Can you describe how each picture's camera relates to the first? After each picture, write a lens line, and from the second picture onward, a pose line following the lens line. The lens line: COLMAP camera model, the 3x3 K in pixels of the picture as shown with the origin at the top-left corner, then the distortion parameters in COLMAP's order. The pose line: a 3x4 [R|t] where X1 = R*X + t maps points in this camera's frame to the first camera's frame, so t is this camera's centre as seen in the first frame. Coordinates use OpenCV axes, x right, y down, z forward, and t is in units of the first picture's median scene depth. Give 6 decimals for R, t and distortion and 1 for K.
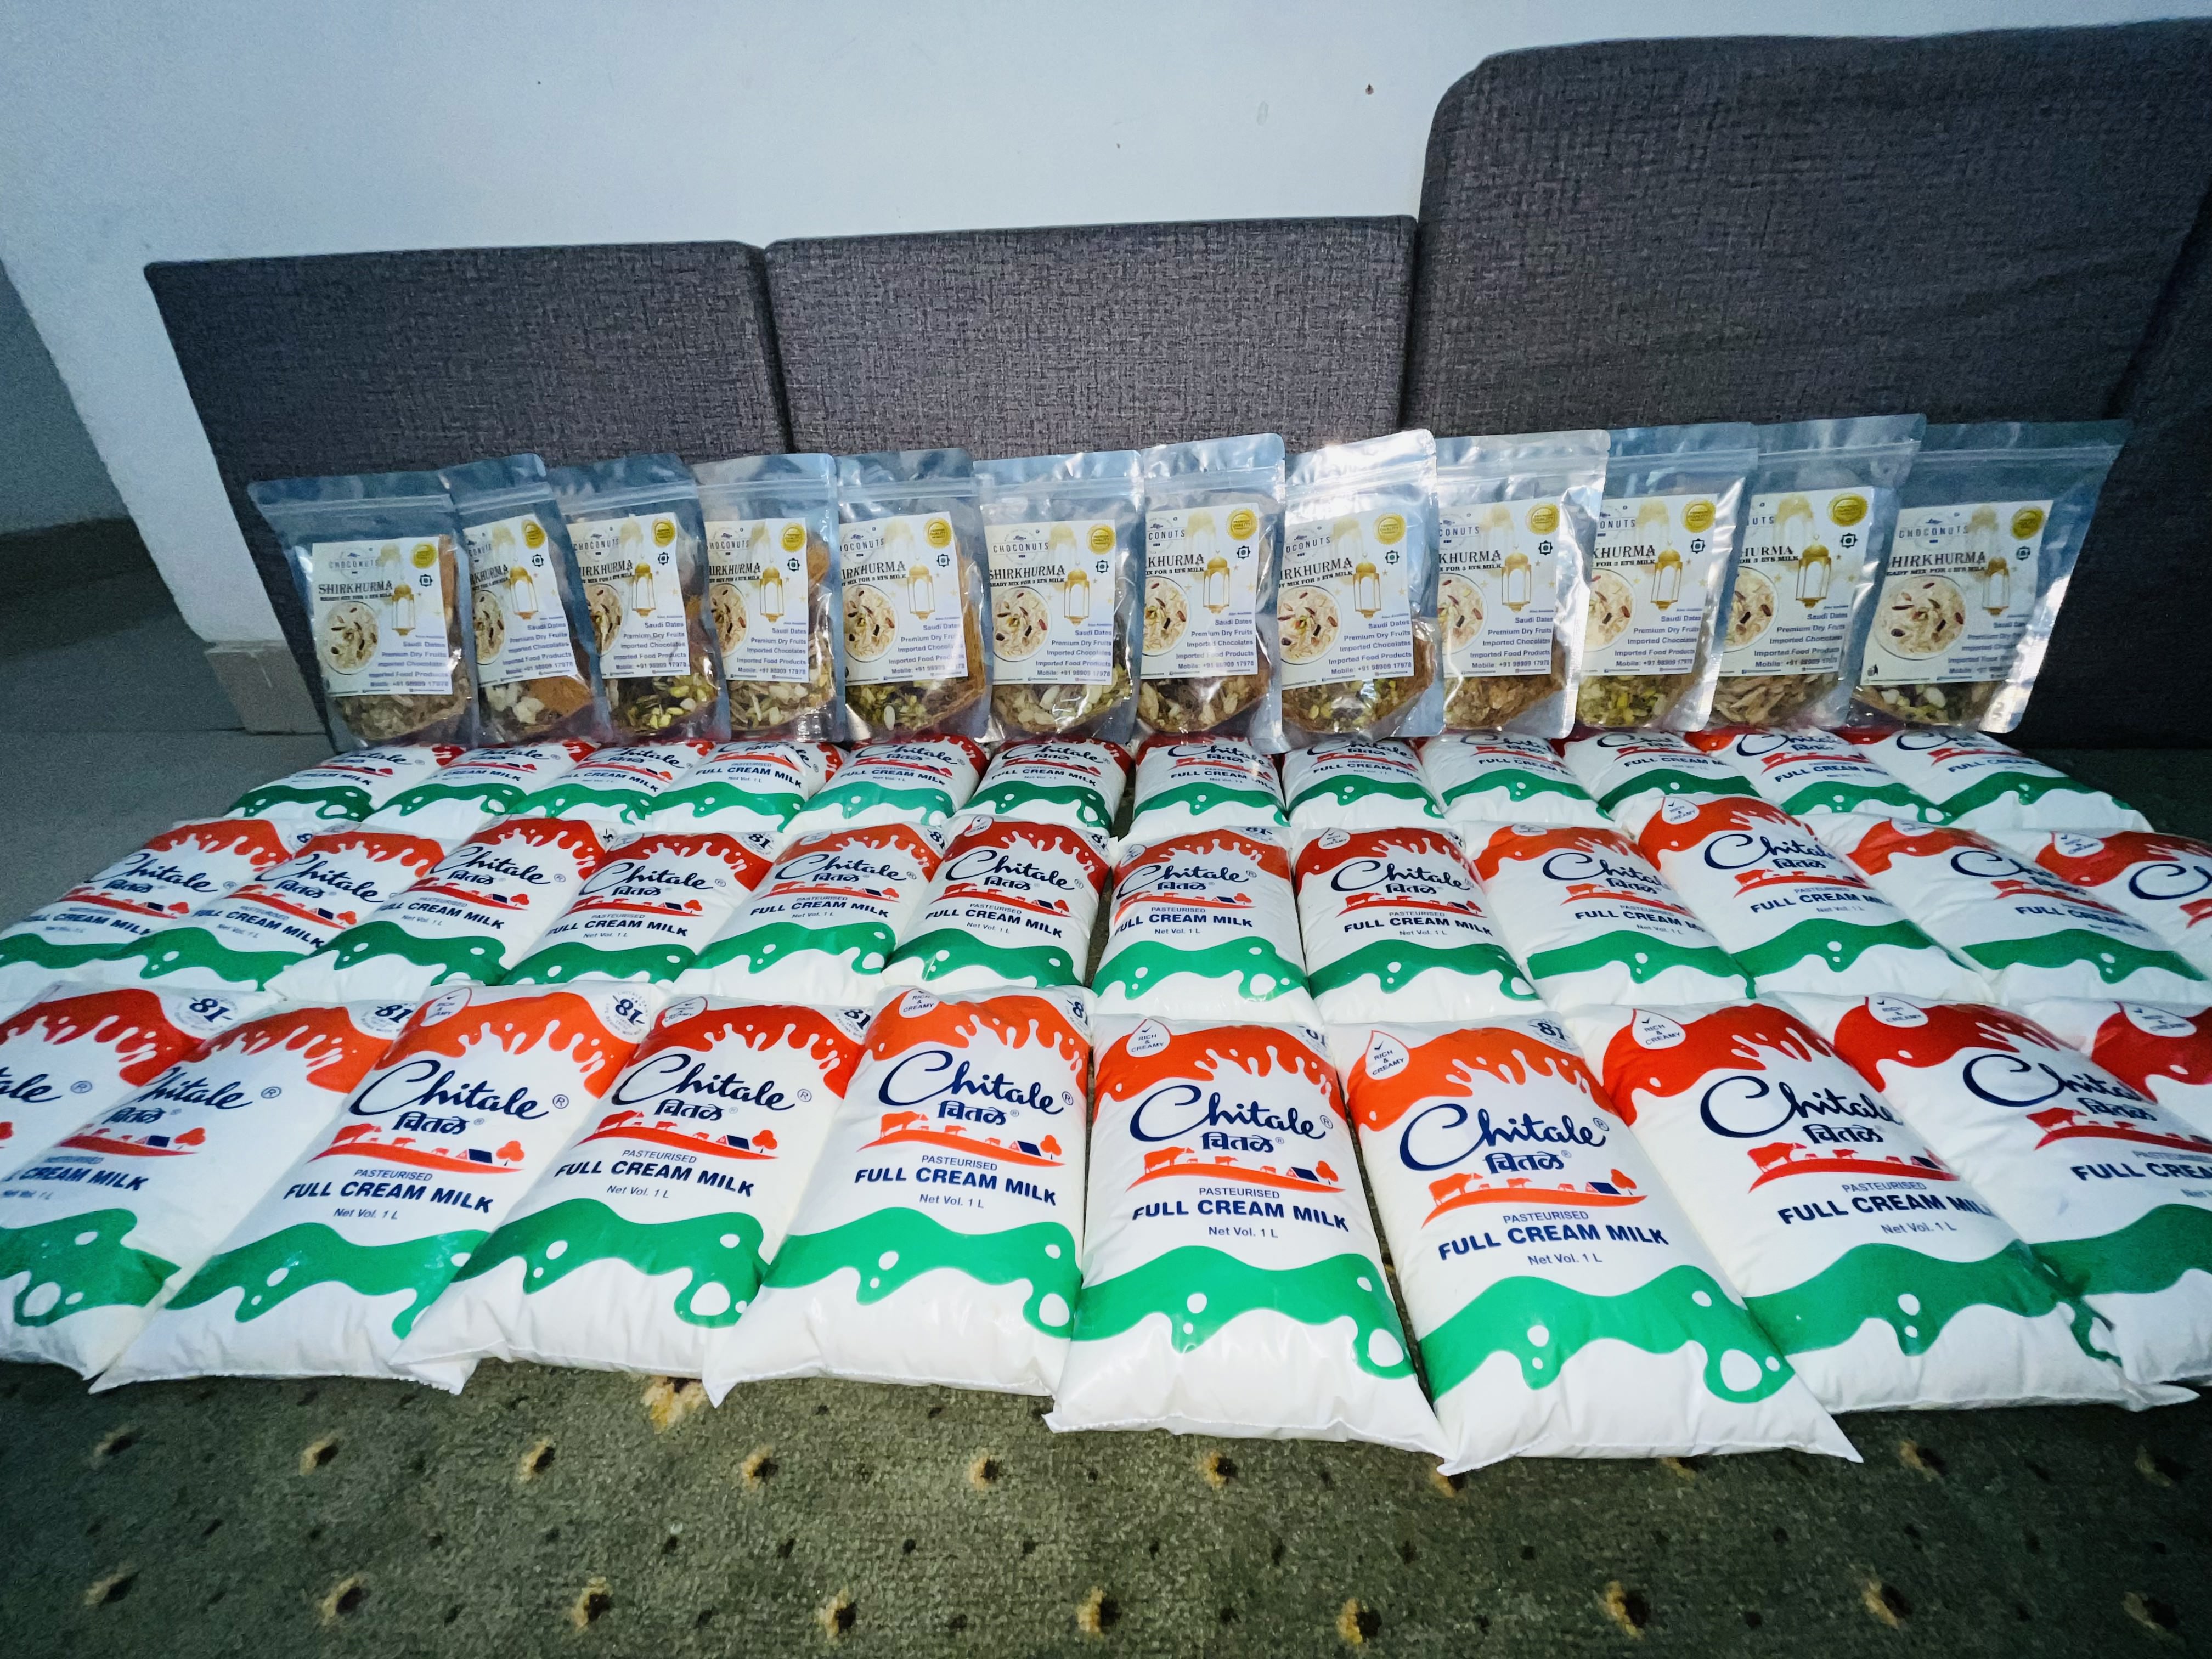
lens RADIAL K [[890.3, 0, 1106.2], [0, 890.3, 847.3], [0, 0, 1]] dist [-0.006903, 0.001676]
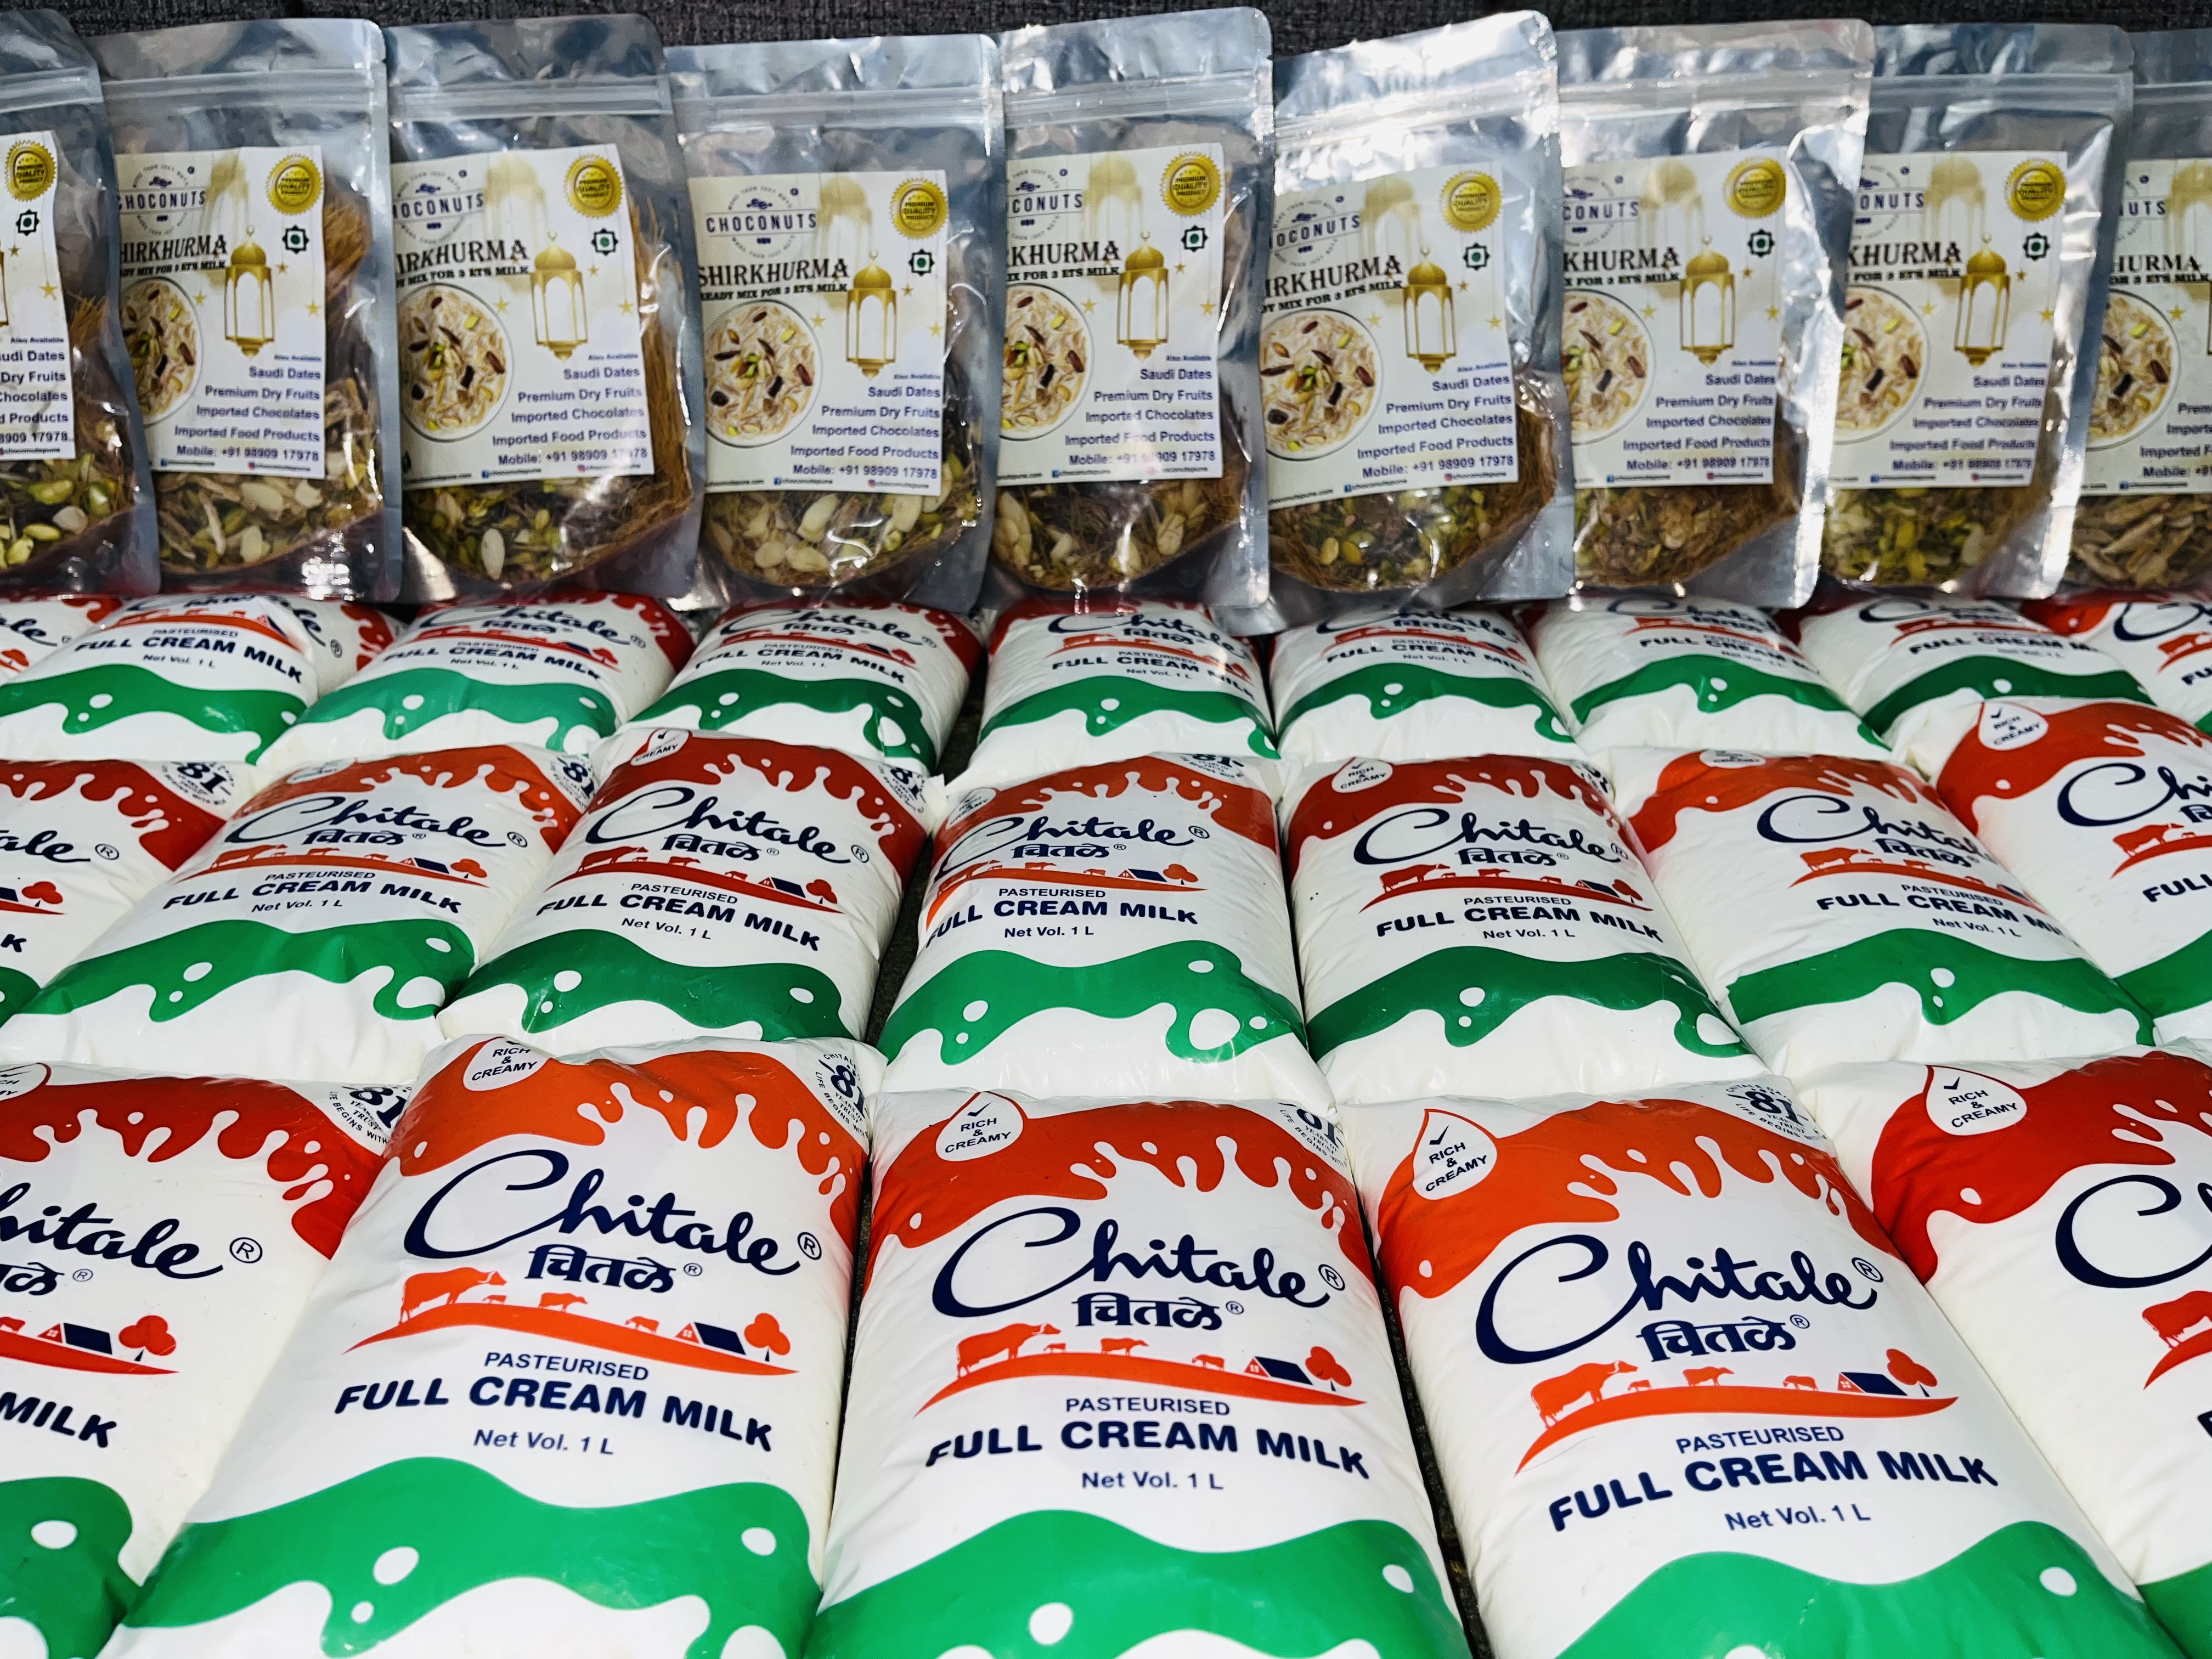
lens RADIAL K [[1699.0, 0, 1097.2], [0, 1699.0, 833.0], [0, 0, 1]] dist [0.039919, -0.059457]
pose [[0.996926, 0.003809, 0.078251, 0.035475], [-0.001003, 0.999356, -0.035863, 0.080778], [-0.078337, 0.035675, 0.996288, 0.046338]]
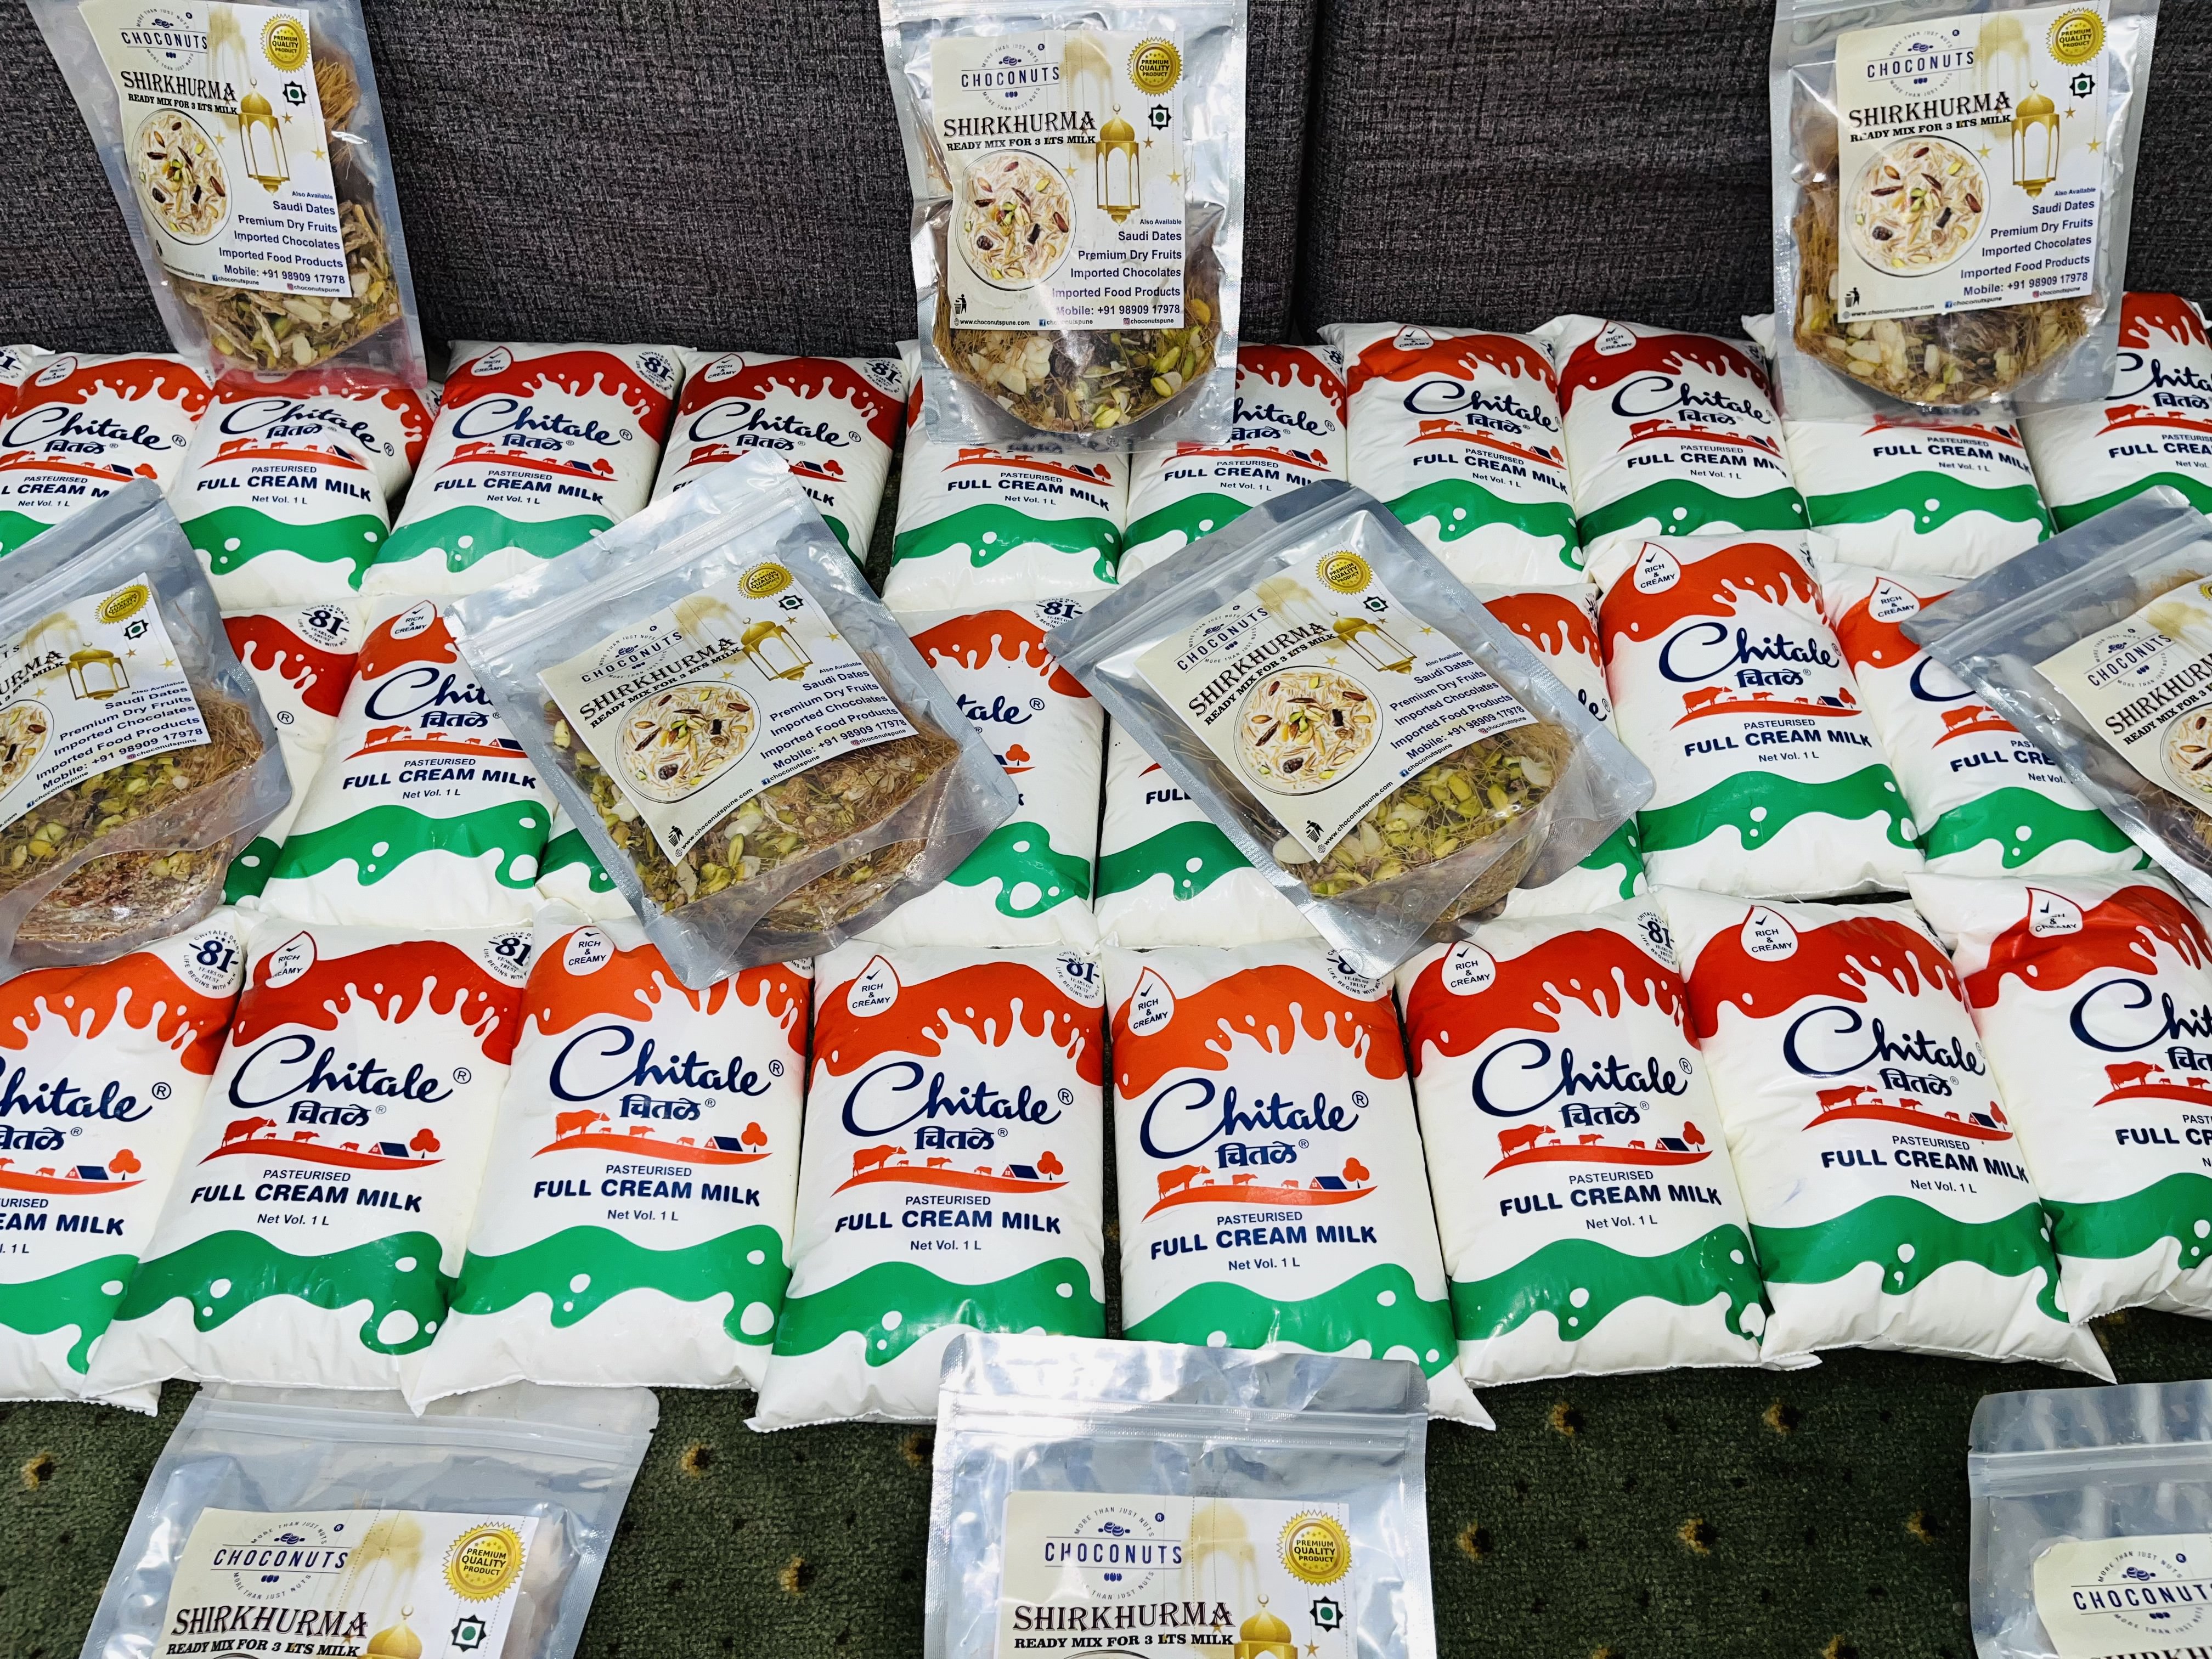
lens RADIAL K [[1699.0, 0, 1082.2], [0, 1699.0, 823.3], [0, 0, 1]] dist [0.039919, -0.059457]
pose [[0.998191, -0.026615, 0.053920, 0.152302], [0.005061, 0.930717, 0.365705, -0.482896], [-0.059917, -0.364771, 0.929168, -0.409262]]
